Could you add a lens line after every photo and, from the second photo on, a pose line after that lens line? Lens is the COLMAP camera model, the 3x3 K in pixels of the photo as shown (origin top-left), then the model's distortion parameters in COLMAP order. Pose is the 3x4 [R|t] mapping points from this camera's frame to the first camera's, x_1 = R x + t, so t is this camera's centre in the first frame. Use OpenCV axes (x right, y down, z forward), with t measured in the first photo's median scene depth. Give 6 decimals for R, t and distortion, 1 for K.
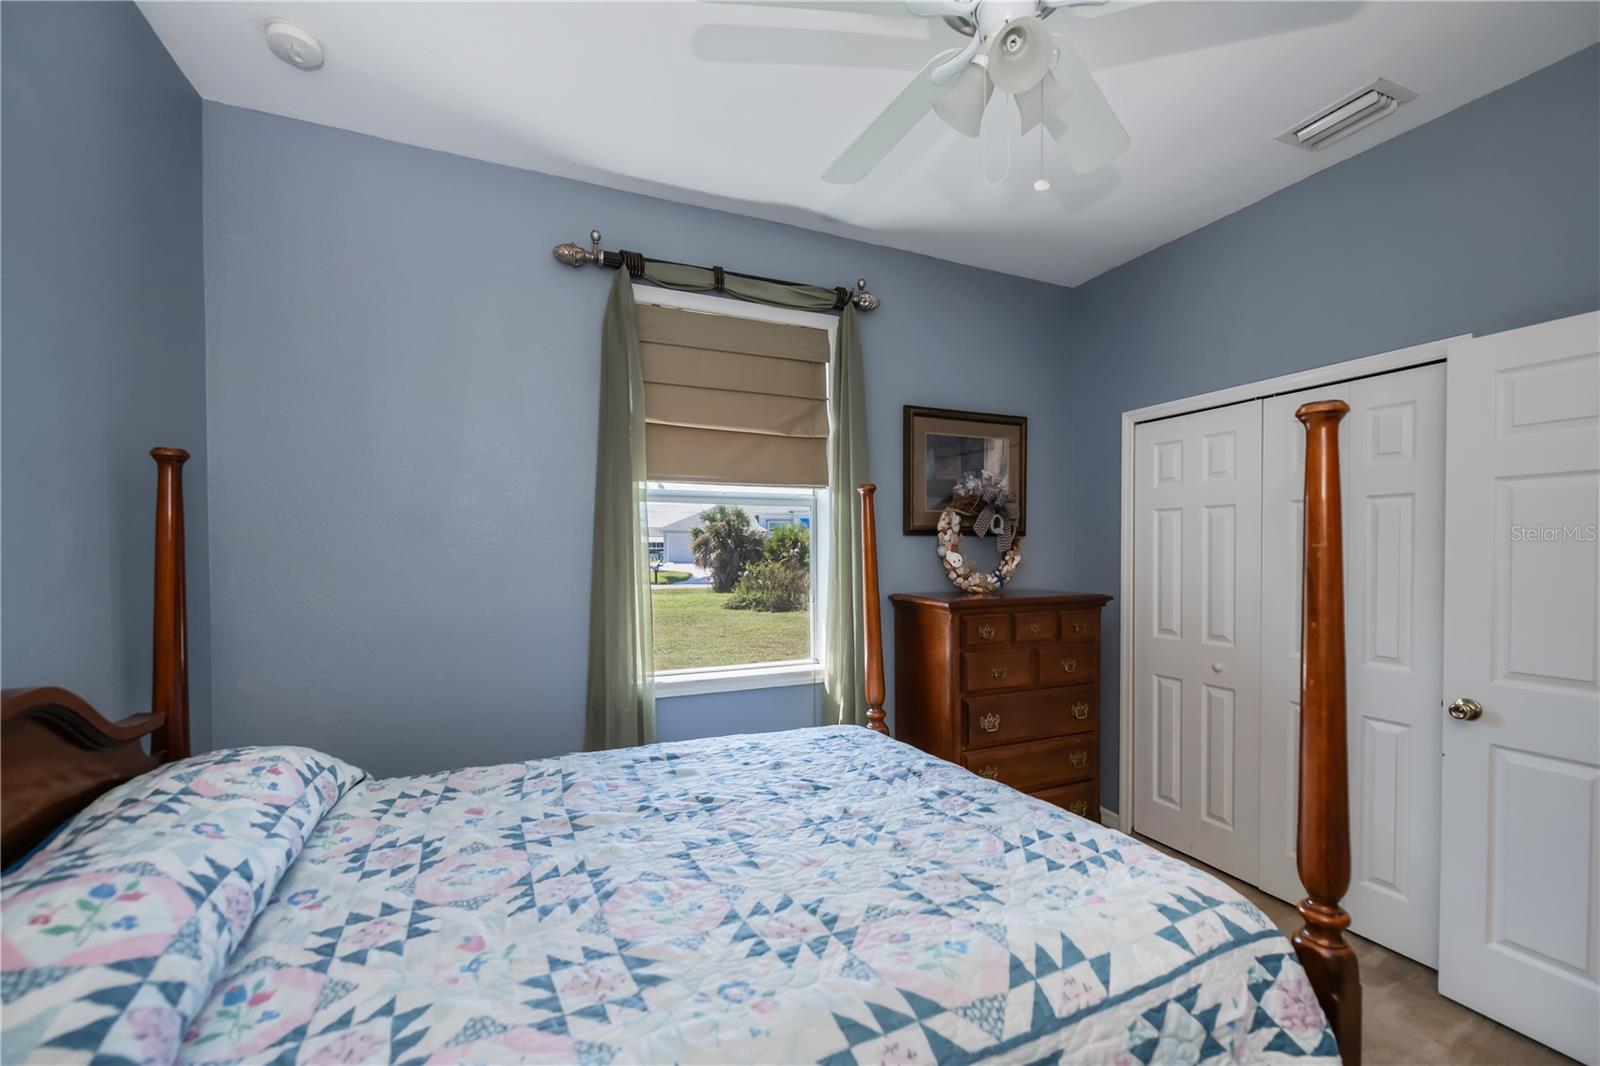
lens RADIAL K [[642.4, 0, 805.0], [0, 642.4, 565.2], [0, 0, 1]] dist [0.000397, -0.000060]
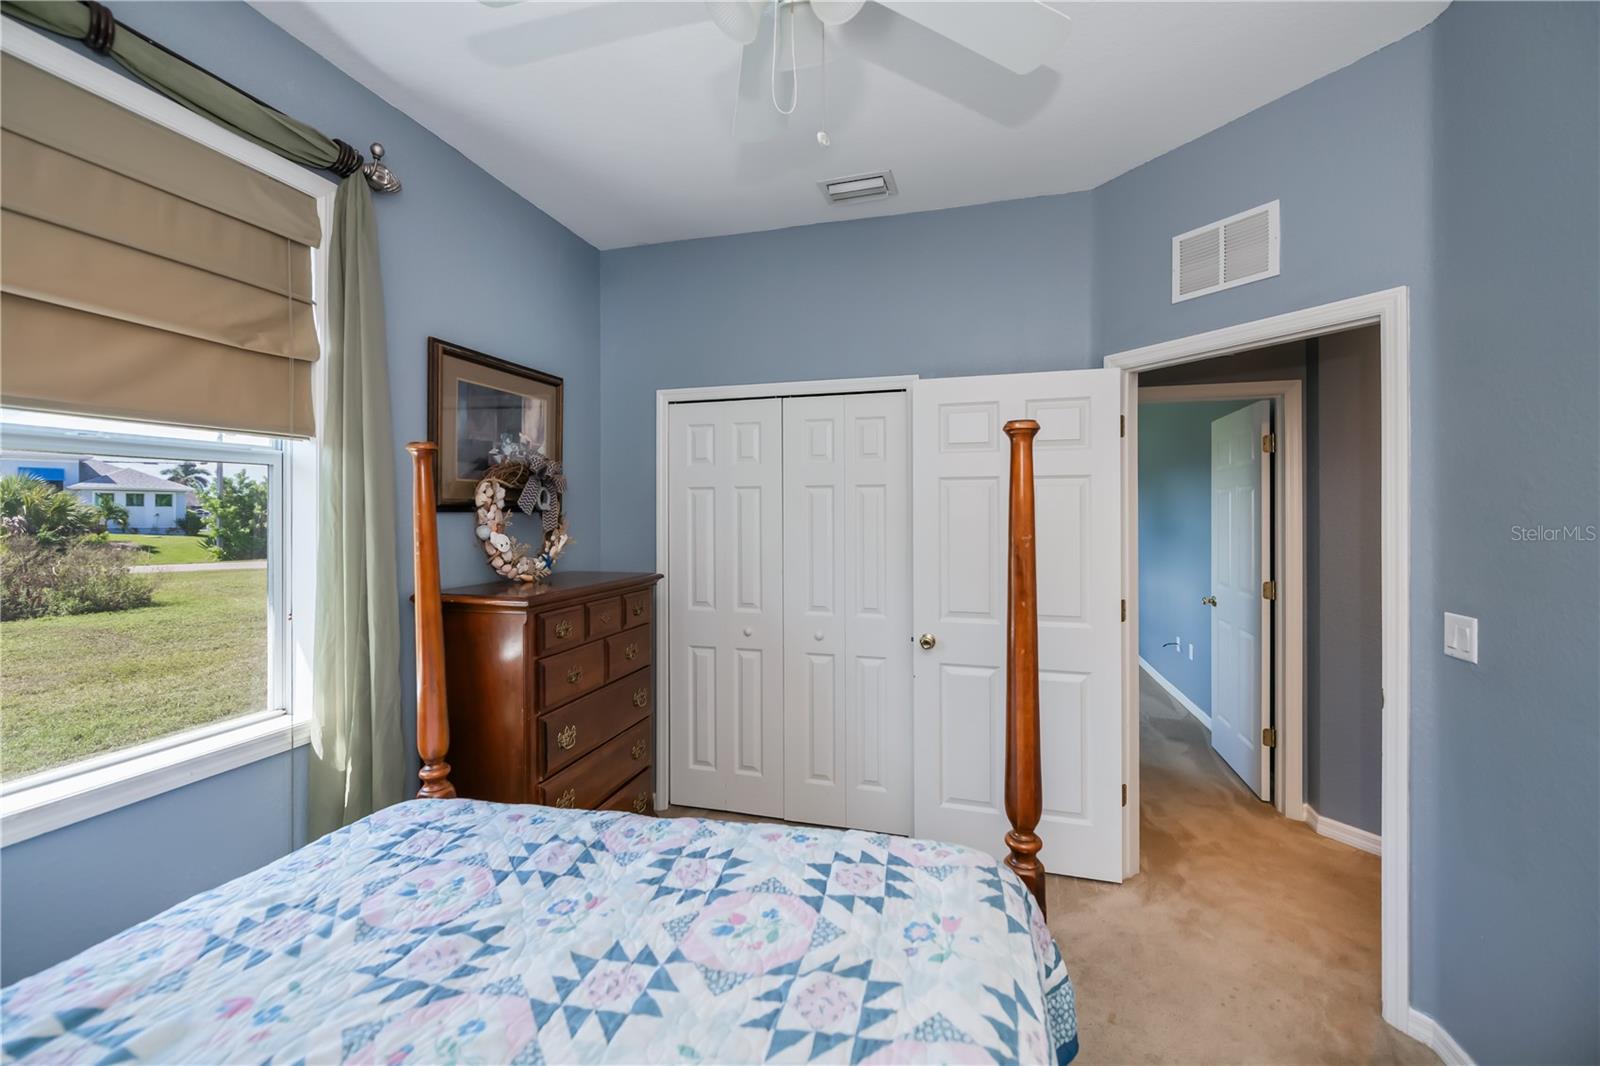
lens RADIAL K [[641.2, 0, 795.3], [0, 641.2, 513.7], [0, 0, 1]] dist [-0.001029, -0.000292]
pose [[0.636491, -0.001350, 0.771283, -0.149033], [0.020701, 0.999668, -0.015334, -0.024835], [-0.771007, 0.025726, 0.636307, 0.208749]]
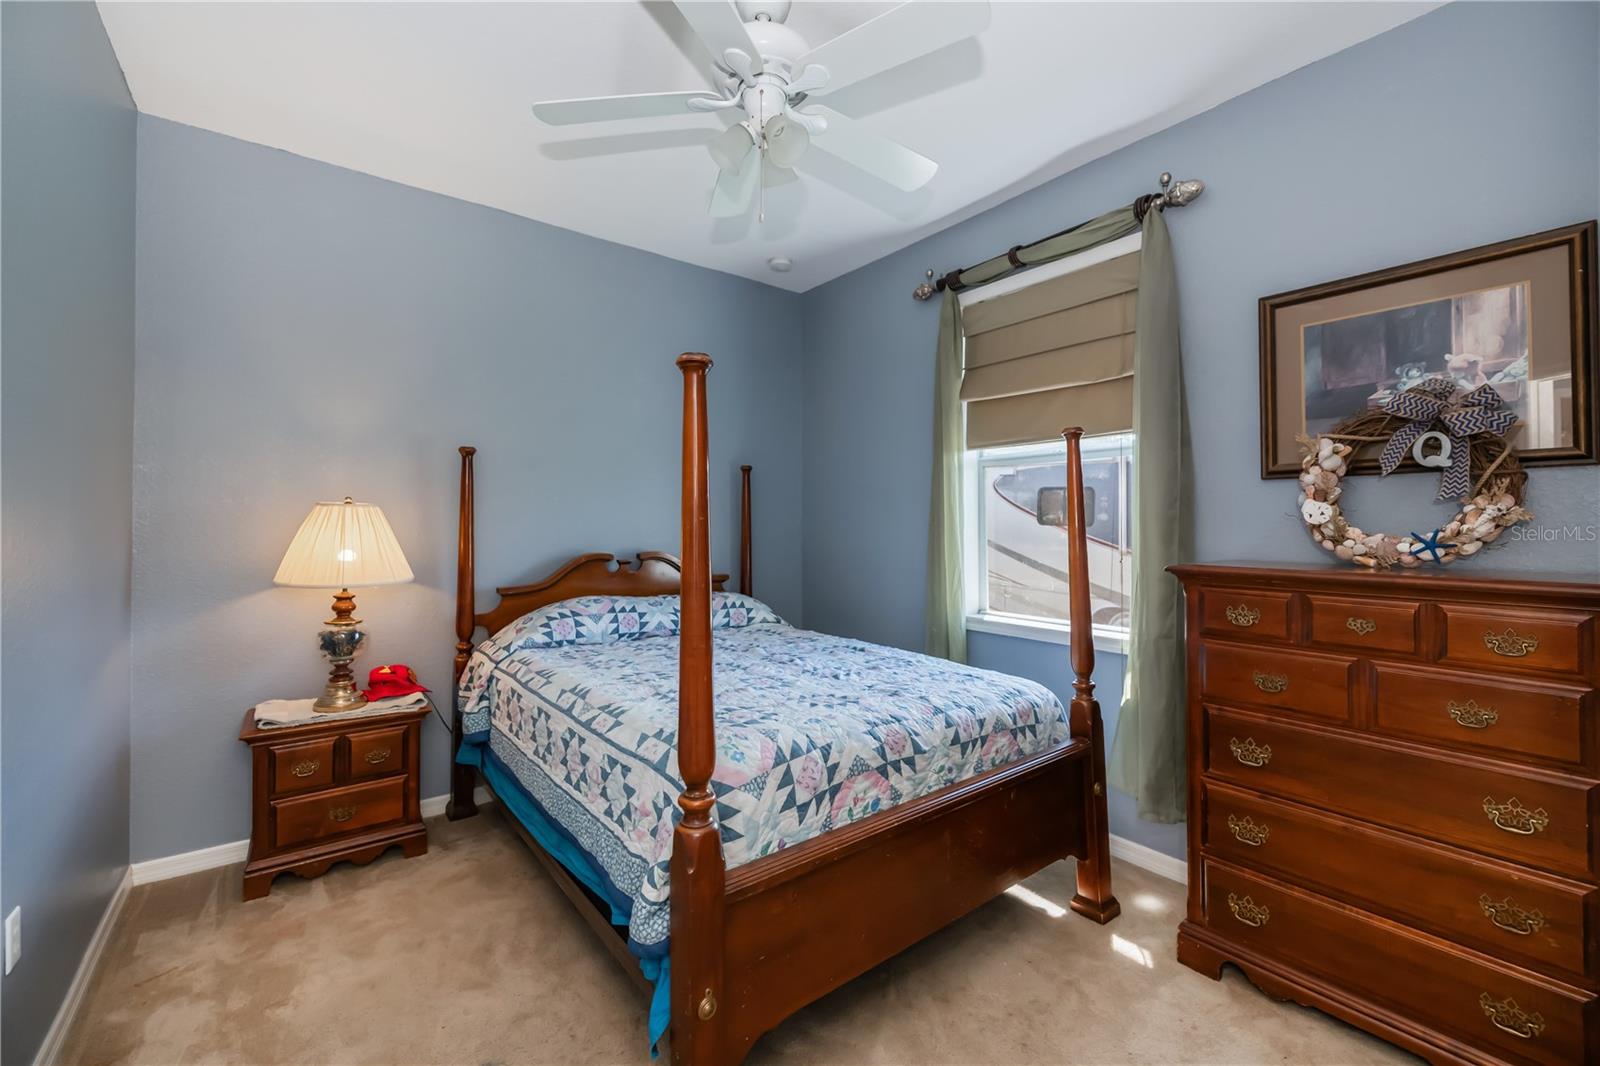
lens RADIAL K [[651.4, 0, 813.5], [0, 651.4, 538.4], [0, 0, 1]] dist [0.000603, -0.000006]
pose [[0.253497, 0.022036, -0.967085, 0.741705], [-0.028567, 0.999475, 0.015286, 0.022227], [0.966914, 0.023752, 0.253993, 0.338627]]
